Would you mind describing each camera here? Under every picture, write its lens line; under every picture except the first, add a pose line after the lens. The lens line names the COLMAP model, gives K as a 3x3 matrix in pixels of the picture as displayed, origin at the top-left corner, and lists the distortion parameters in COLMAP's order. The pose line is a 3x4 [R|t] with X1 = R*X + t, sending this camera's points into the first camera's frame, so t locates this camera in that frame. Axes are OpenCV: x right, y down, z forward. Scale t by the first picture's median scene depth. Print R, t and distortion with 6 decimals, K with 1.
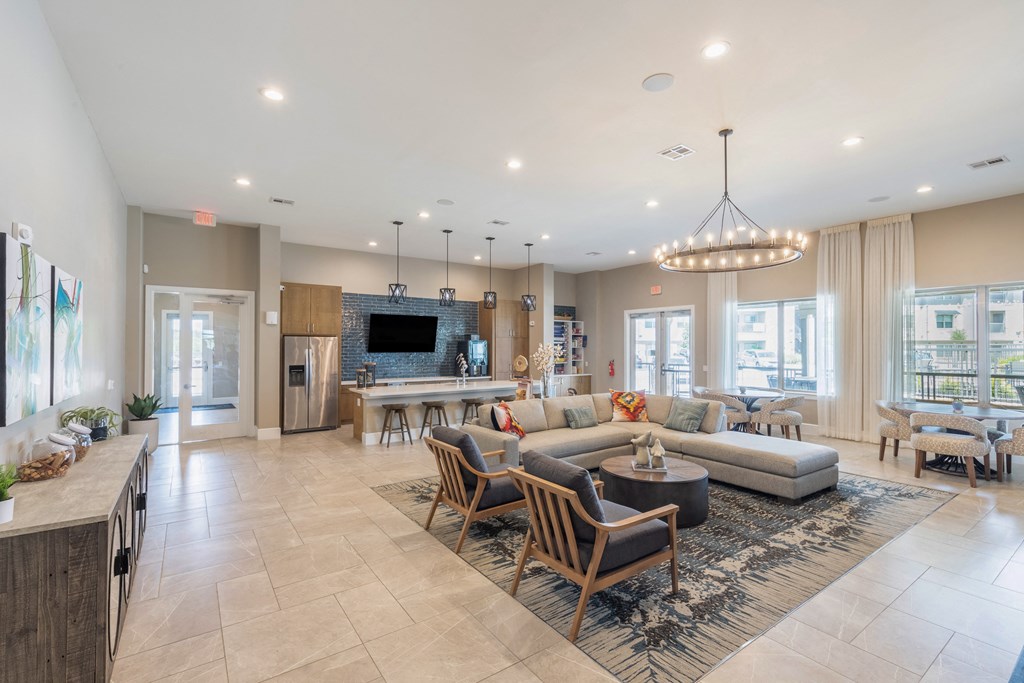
lens RADIAL K [[471.4, 0, 512.0], [0, 471.4, 341.5], [0, 0, 1]] dist [-0.000851, -0.000412]
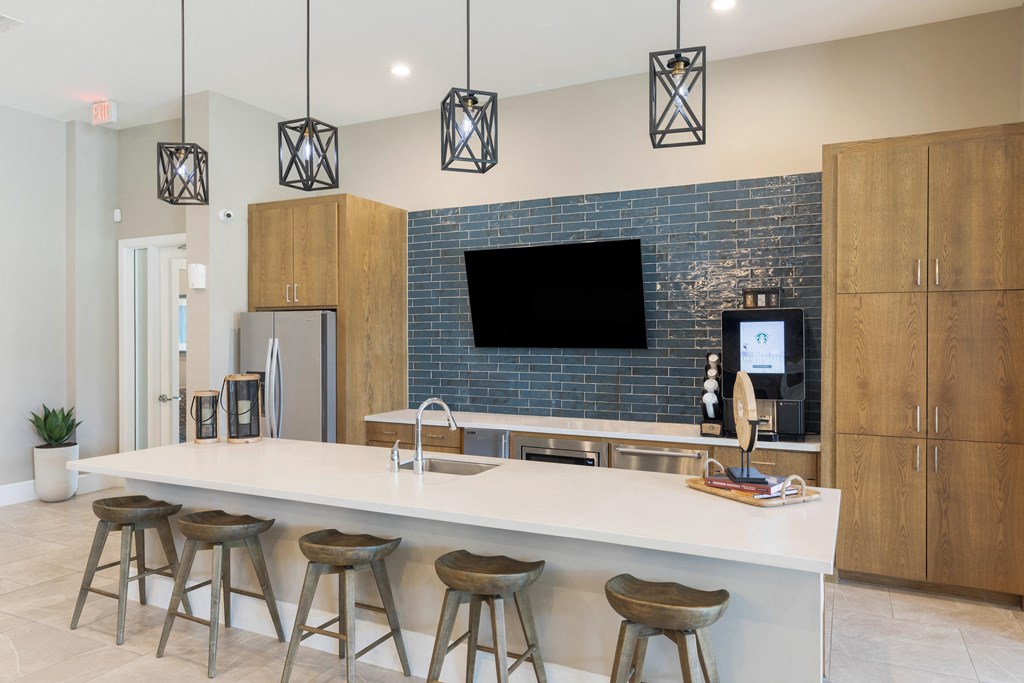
lens RADIAL K [[471.4, 0, 512.0], [0, 471.4, 341.5], [0, 0, 1]] dist [-0.000851, -0.000412]
pose [[0.524128, 0.007982, -0.851602, 0.076671], [0.003508, 0.999927, 0.011531, 0.014622], [0.851633, -0.009031, 0.524061, 0.888938]]
